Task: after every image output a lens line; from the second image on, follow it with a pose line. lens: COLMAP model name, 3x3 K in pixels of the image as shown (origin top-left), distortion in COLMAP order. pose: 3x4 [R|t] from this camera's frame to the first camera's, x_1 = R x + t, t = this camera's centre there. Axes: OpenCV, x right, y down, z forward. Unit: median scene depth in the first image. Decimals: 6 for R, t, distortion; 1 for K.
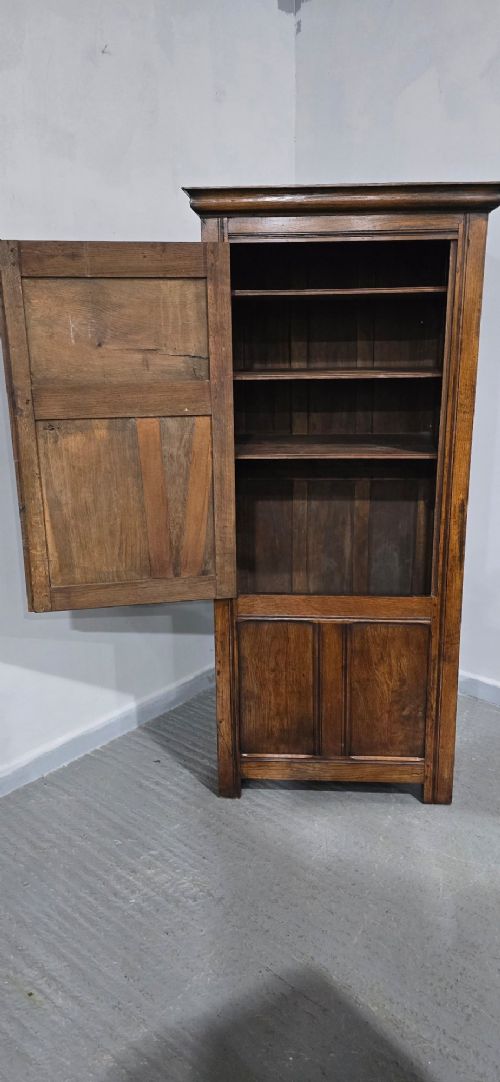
lens RADIAL K [[721.4, 0, 259.2], [0, 721.4, 537.9], [0, 0, 1]] dist [0.063793, -0.062117]
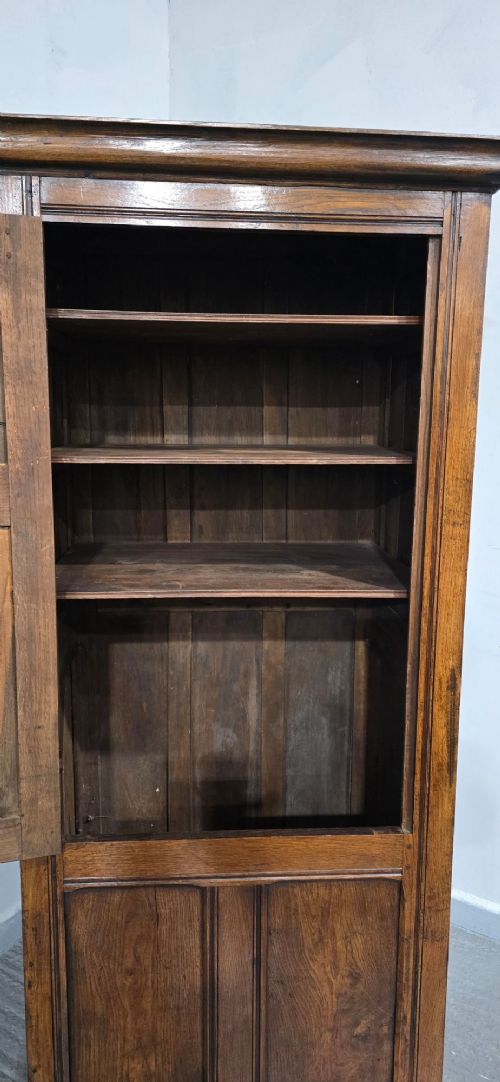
lens RADIAL K [[741.9, 0, 244.2], [0, 741.9, 538.2], [0, 0, 1]] dist [0.042391, -0.038502]
pose [[0.990987, -0.000509, 0.133958, 0.029812], [0.013868, 0.995010, -0.098807, -0.094654], [-0.133239, 0.099774, 0.986049, 0.389461]]
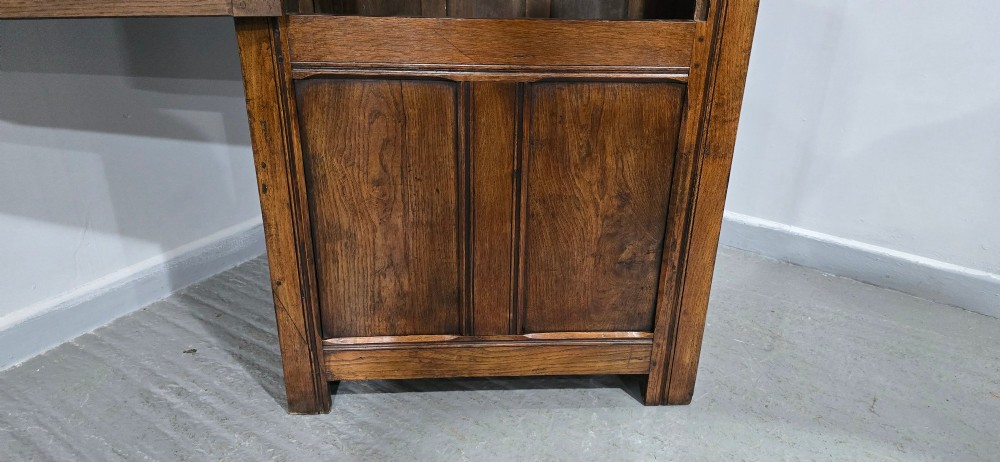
lens RADIAL K [[666.7, 0, 505.0], [0, 666.7, 229.2], [0, 0, 1]] dist [0.063793, -0.062117]
pose [[0.991292, -0.021103, 0.129980, 0.047623], [-0.001891, 0.984693, 0.174287, 0.136869], [-0.131669, -0.173015, 0.976078, 0.536020]]
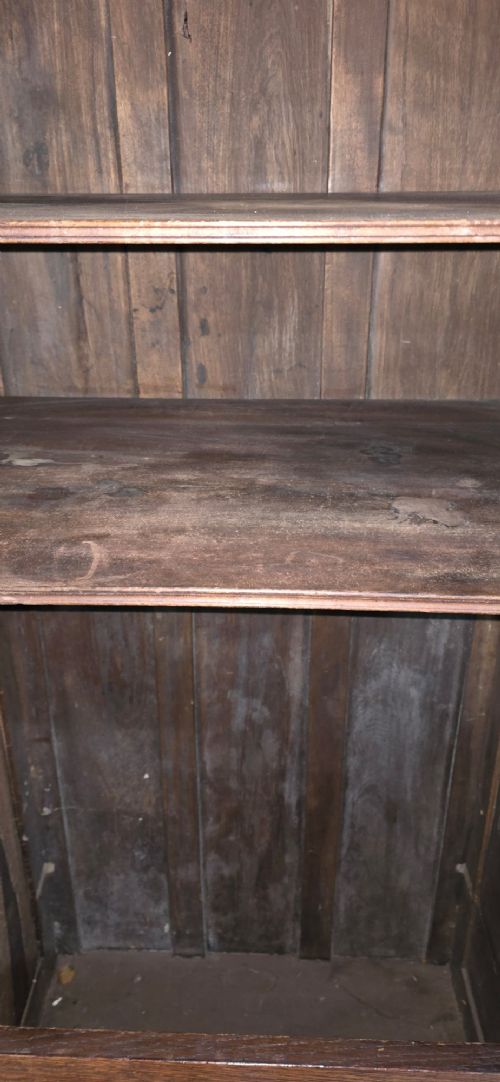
lens RADIAL K [[721.4, 0, 248.2], [0, 721.4, 522.7], [0, 0, 1]] dist [0.063793, -0.062117]
pose [[0.999459, -0.005431, 0.032442, 0.103094], [-0.000408, 0.984154, 0.177318, -0.172808], [-0.032891, -0.177235, 0.983619, 0.764331]]
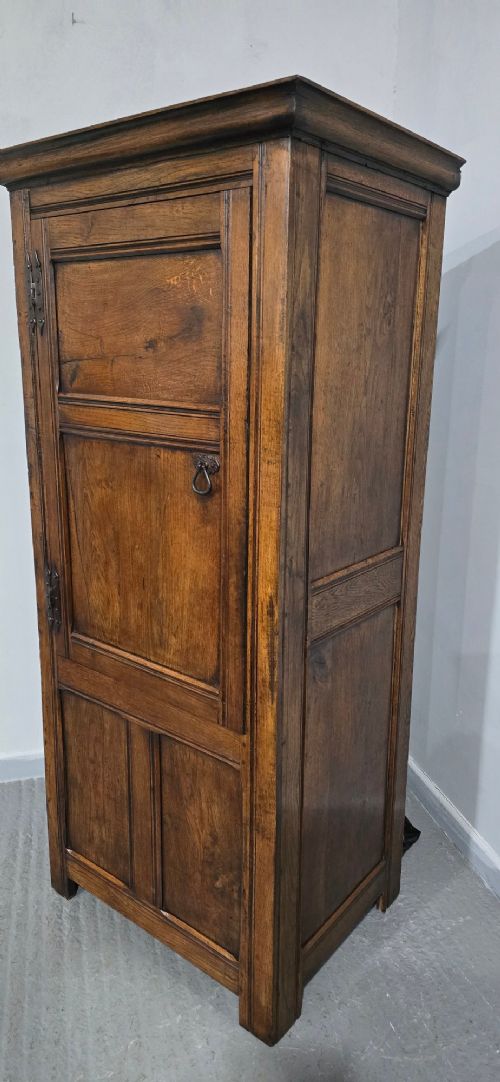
lens RADIAL K [[721.4, 0, 250.8], [0, 721.4, 533.7], [0, 0, 1]] dist [0.063793, -0.062117]
pose [[0.822508, 0.158861, -0.546117, 0.565008], [-0.168225, 0.985189, 0.033220, -0.117641], [0.543306, 0.064546, 0.837050, 0.425016]]
